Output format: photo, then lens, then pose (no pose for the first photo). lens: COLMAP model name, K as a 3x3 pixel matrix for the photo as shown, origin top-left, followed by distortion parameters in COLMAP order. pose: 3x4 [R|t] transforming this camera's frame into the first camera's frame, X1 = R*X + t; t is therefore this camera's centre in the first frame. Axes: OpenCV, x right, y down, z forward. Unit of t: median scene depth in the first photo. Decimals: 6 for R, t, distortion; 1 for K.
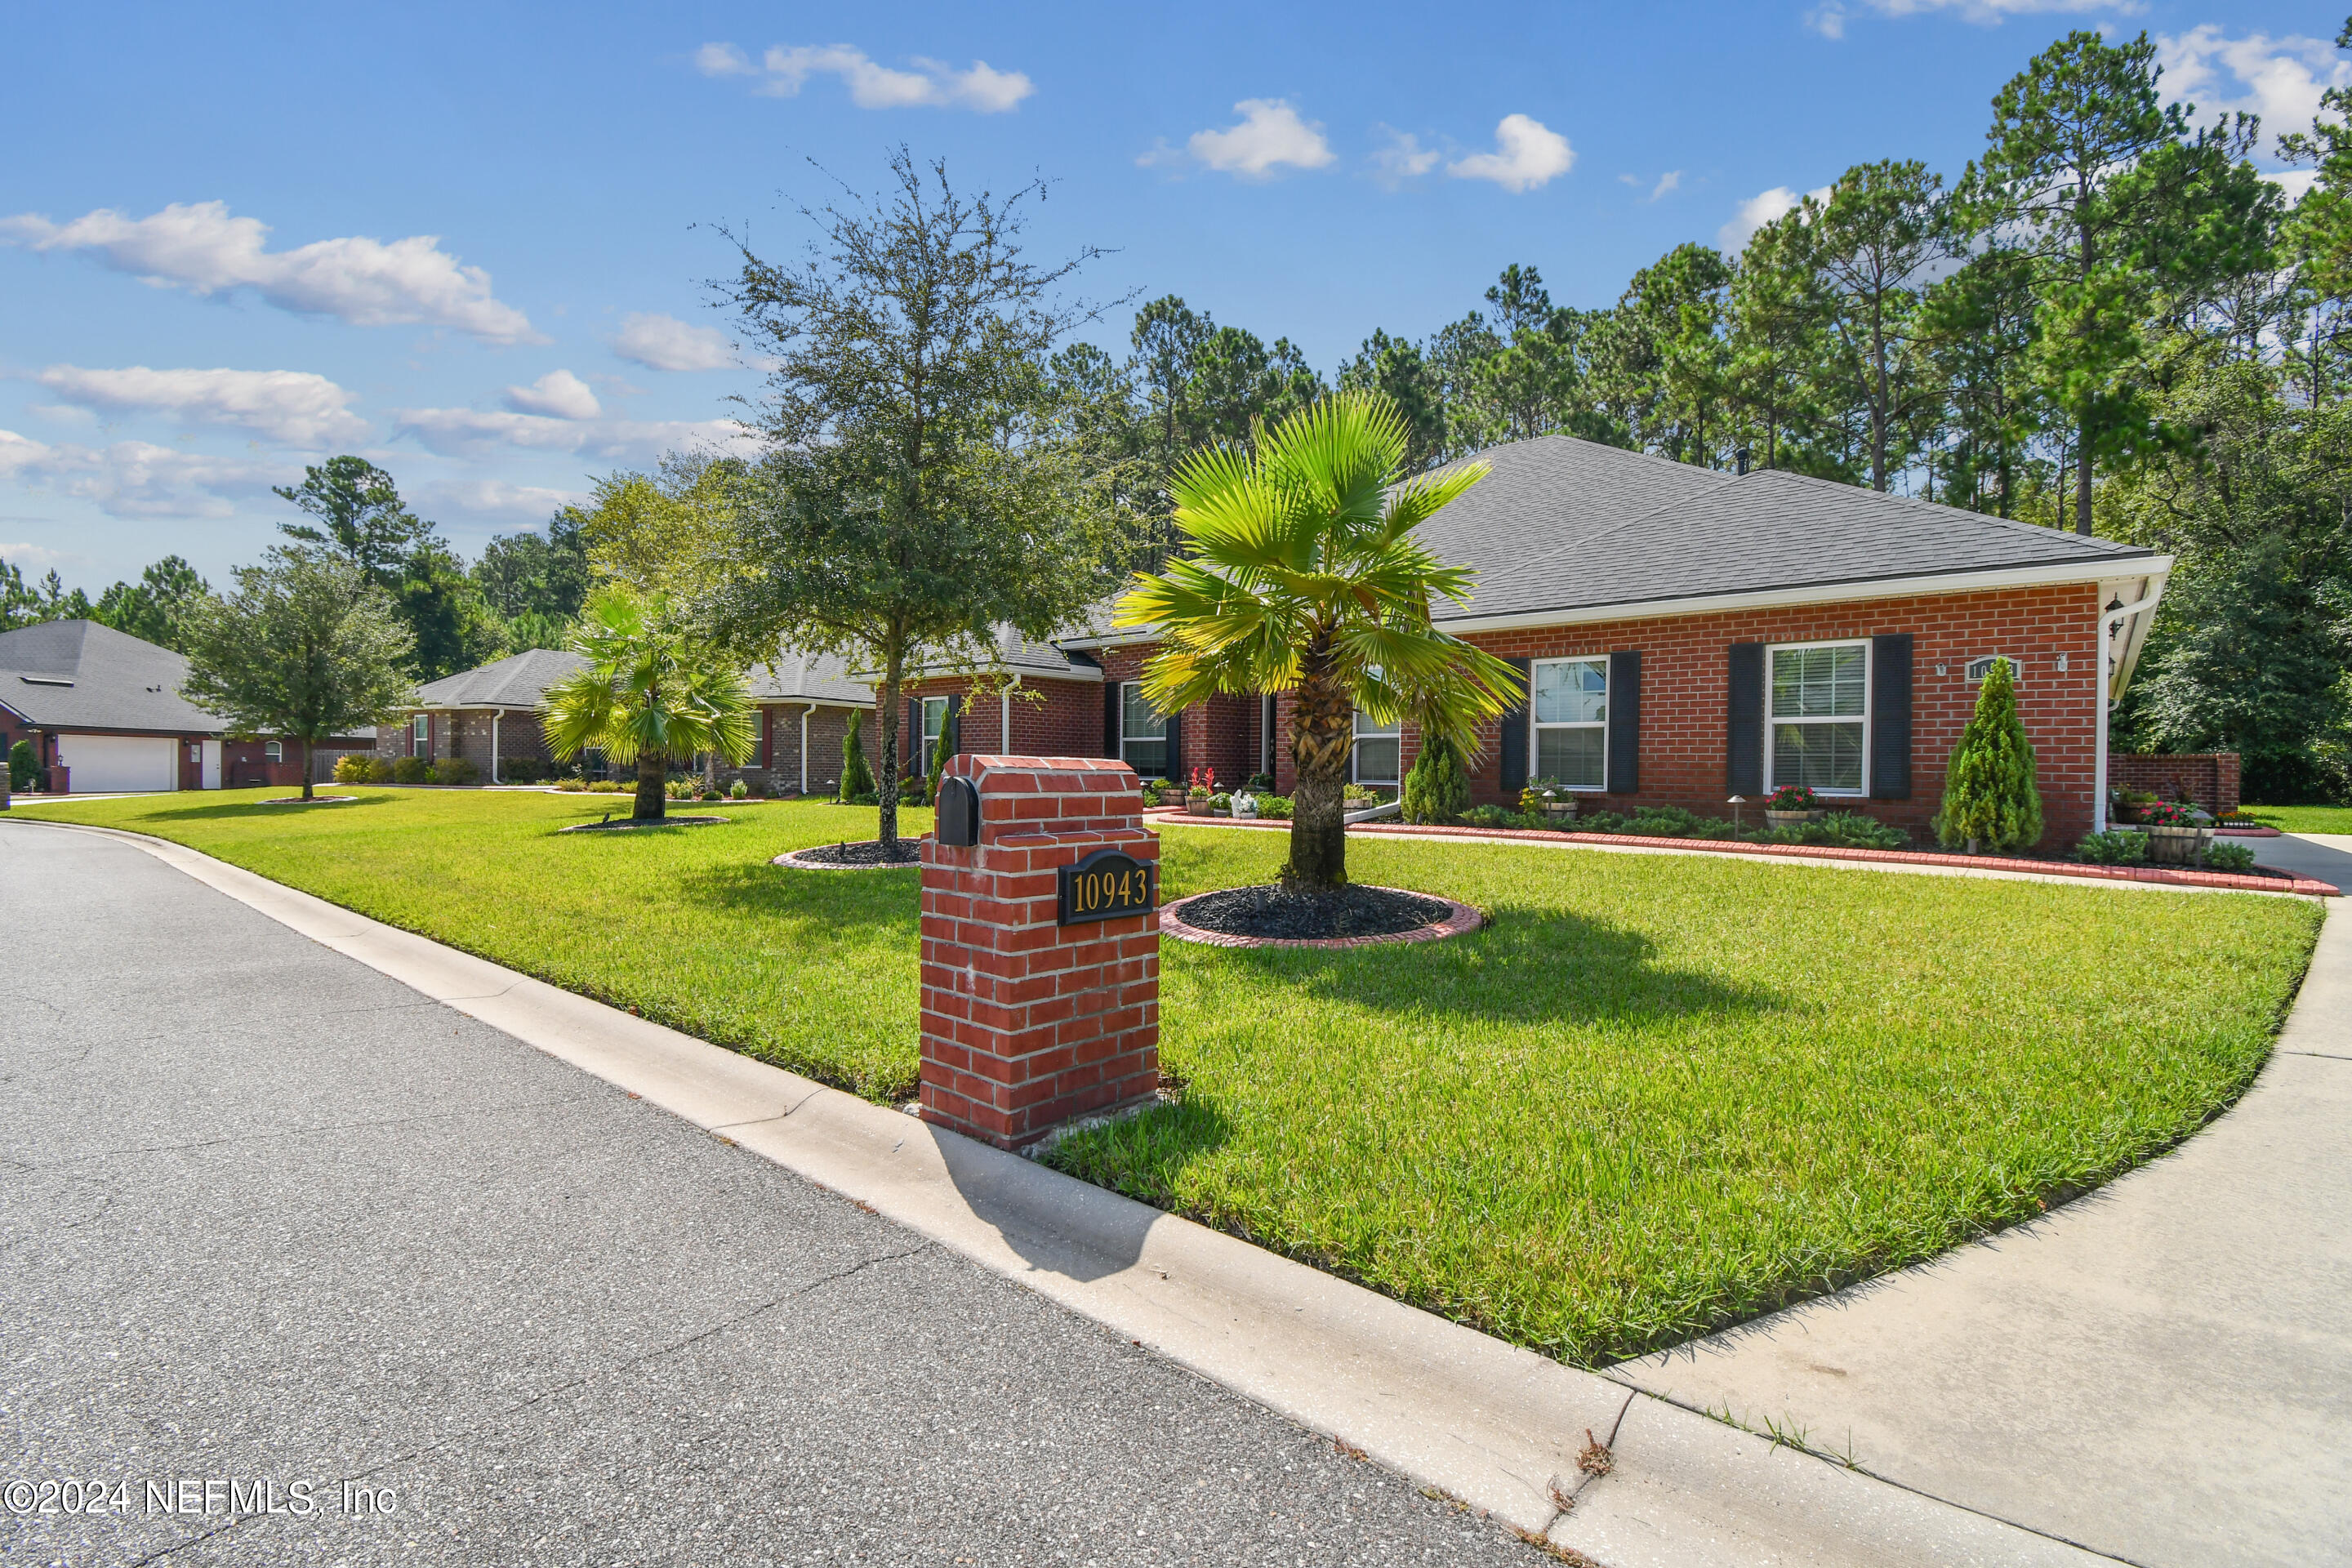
lens RADIAL K [[1035.1, 0, 1176.0], [0, 1035.1, 784.0], [0, 0, 1]] dist [0.015515, -0.023187]
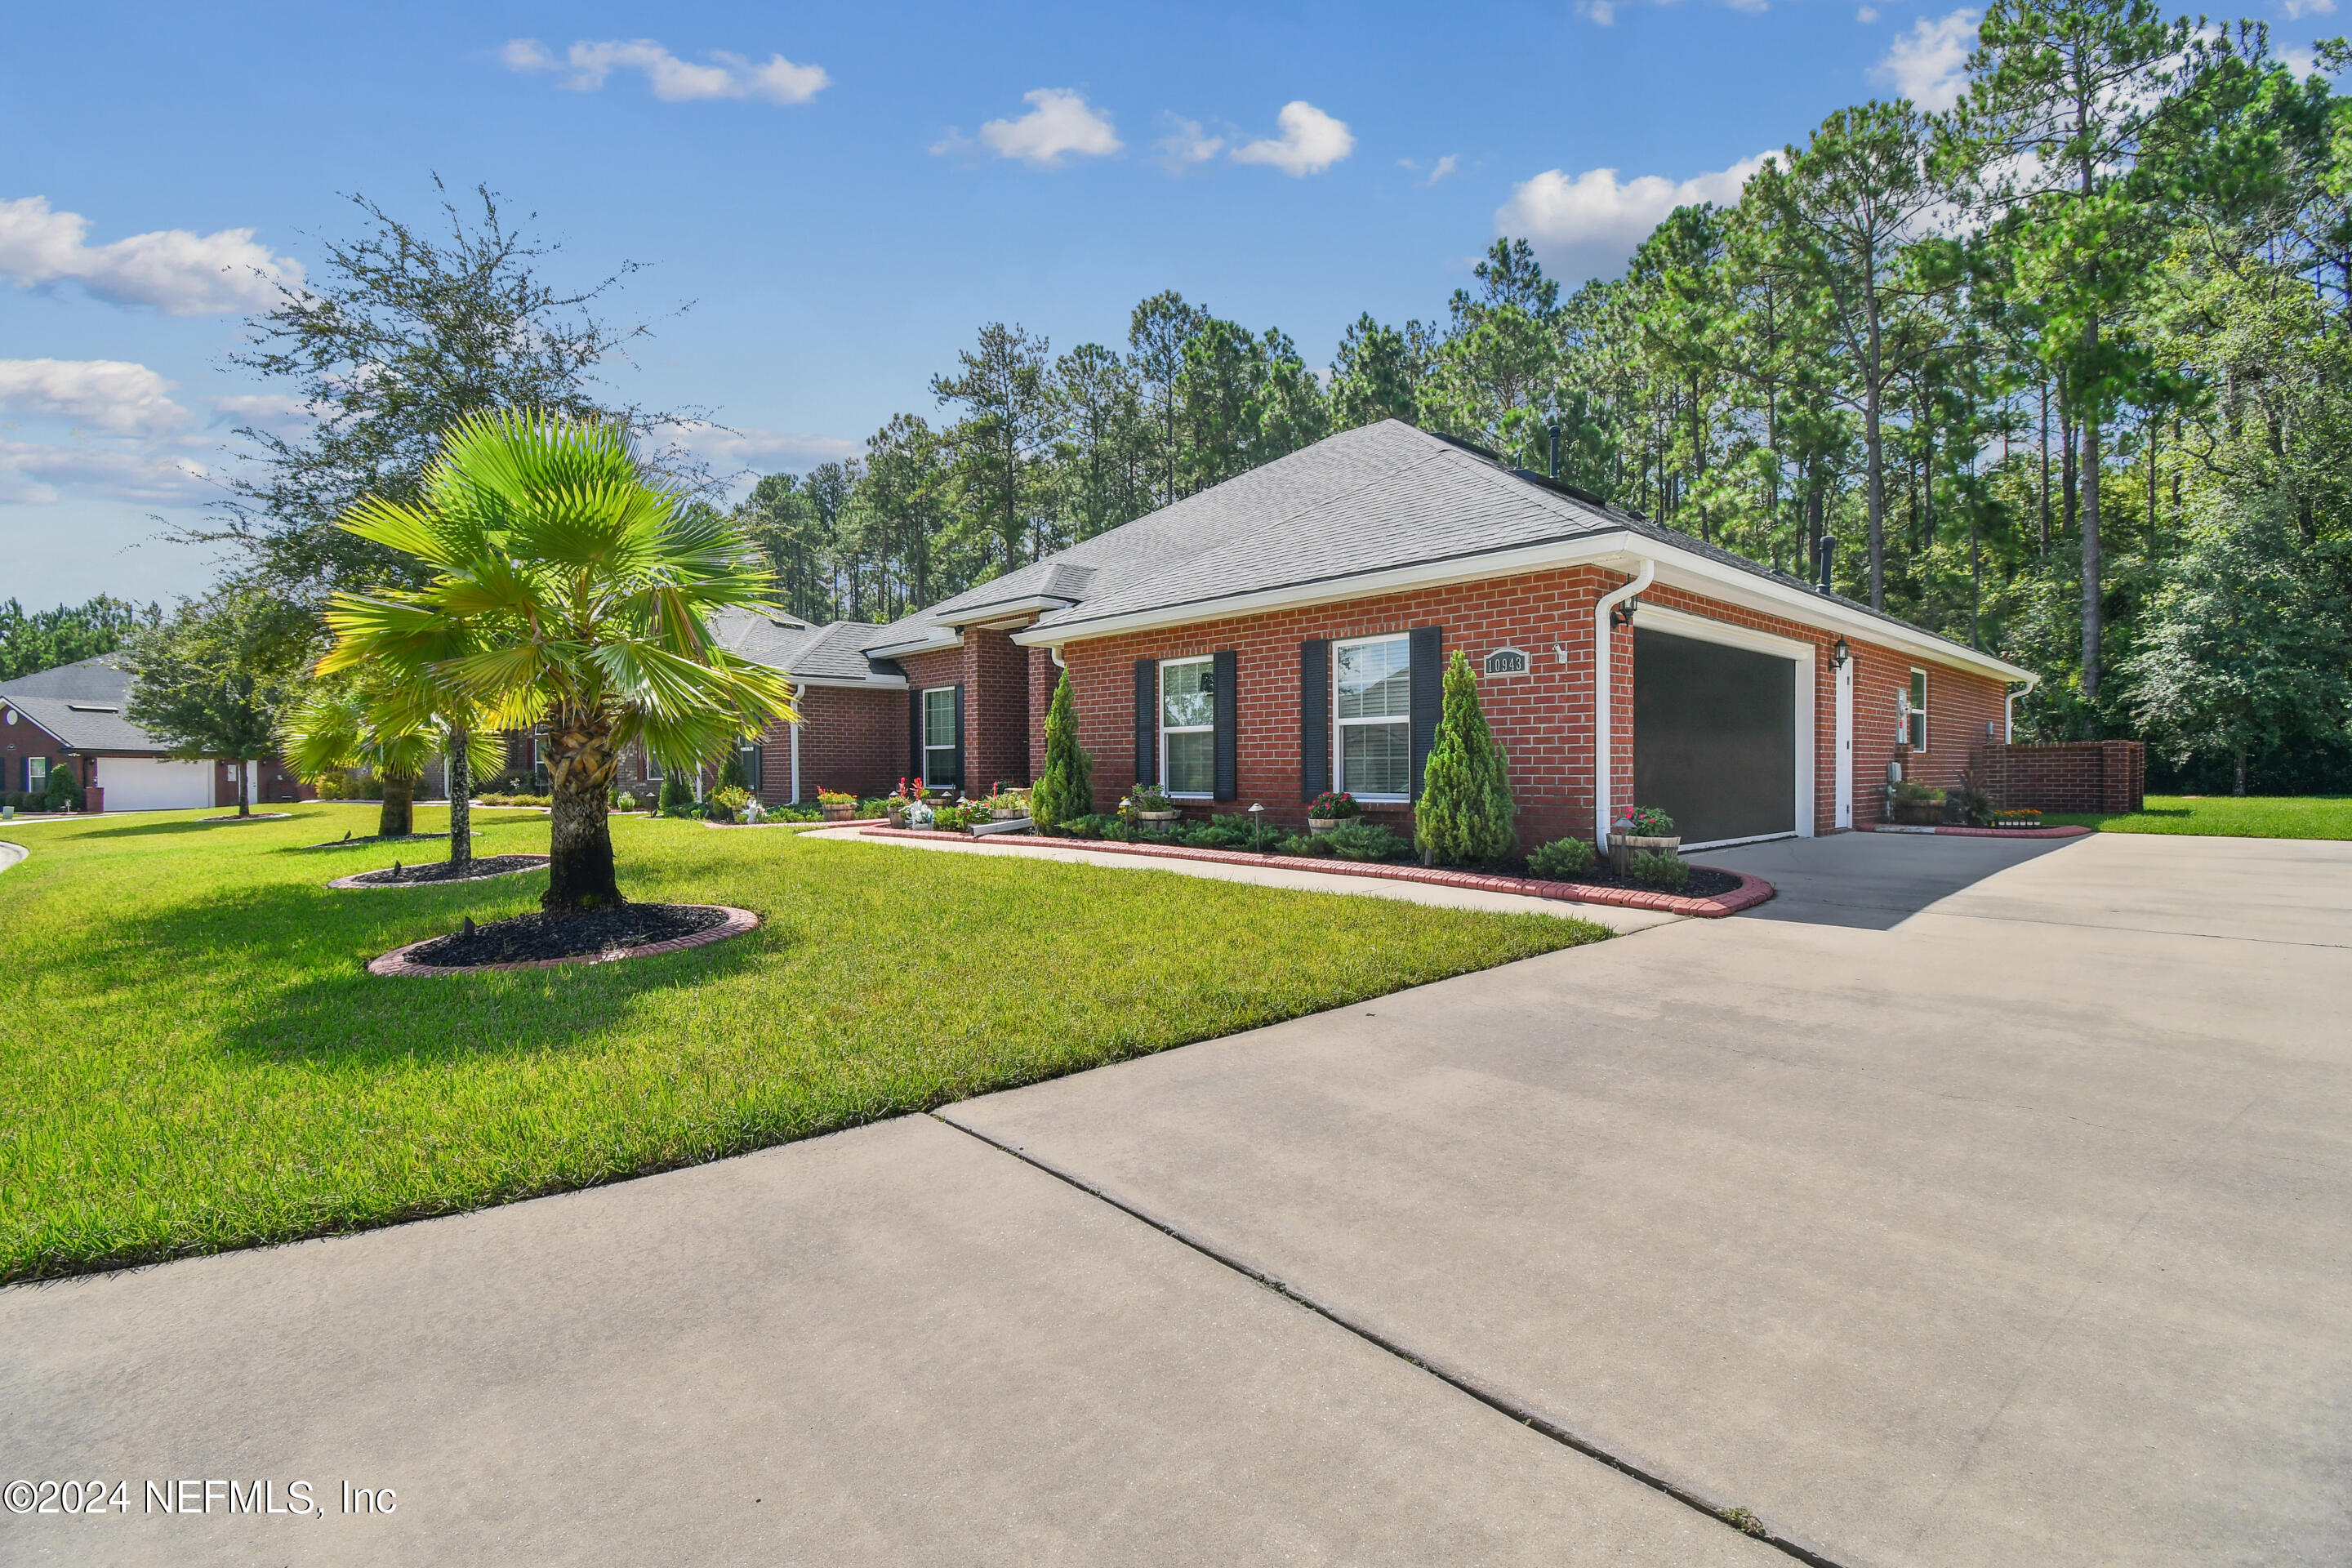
lens RADIAL K [[1050.3, 0, 1175.0], [0, 1050.3, 781.3], [0, 0, 1]] dist [0.017633, -0.023104]
pose [[0.995851, -0.015697, -0.089633, 0.184626], [0.015358, 0.999872, -0.004472, -0.002073], [0.089692, 0.003077, 0.995965, 0.015546]]
